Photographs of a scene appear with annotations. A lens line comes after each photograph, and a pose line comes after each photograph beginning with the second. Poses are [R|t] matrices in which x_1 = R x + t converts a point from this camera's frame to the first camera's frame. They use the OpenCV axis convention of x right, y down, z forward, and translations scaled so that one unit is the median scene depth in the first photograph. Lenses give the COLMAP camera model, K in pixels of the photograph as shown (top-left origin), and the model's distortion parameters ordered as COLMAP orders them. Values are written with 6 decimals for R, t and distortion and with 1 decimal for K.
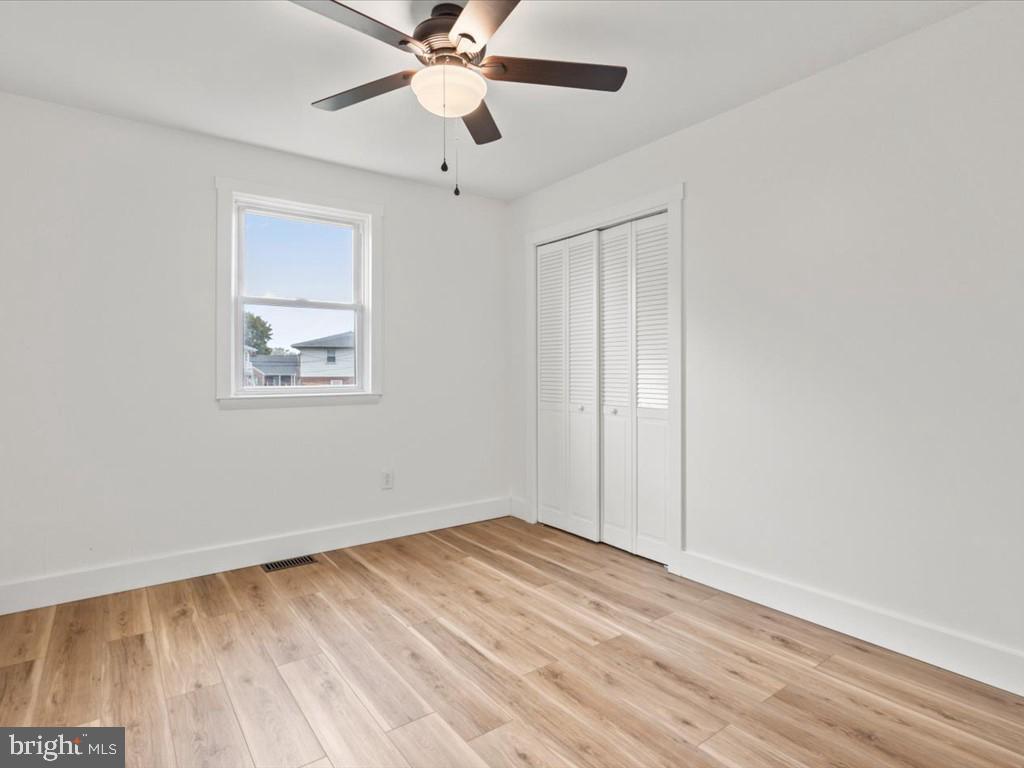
lens RADIAL K [[551.9, 0, 512.0], [0, 551.9, 384.0], [0, 0, 1]] dist [-0.004321, -0.000421]
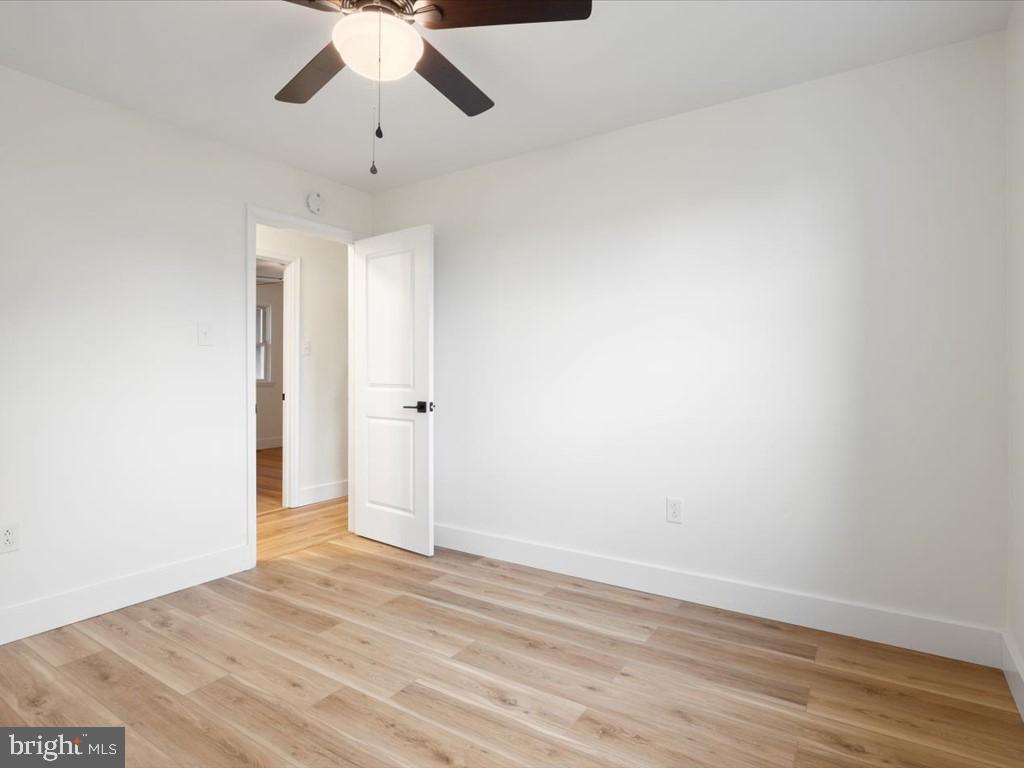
lens RADIAL K [[551.9, 0, 512.0], [0, 551.9, 384.0], [0, 0, 1]] dist [-0.004321, -0.000421]
pose [[-0.938843, 0.013759, -0.344071, -0.016835], [0.000841, 0.999290, 0.037663, -0.042266], [0.344345, 0.035070, -0.938188, 1.912877]]
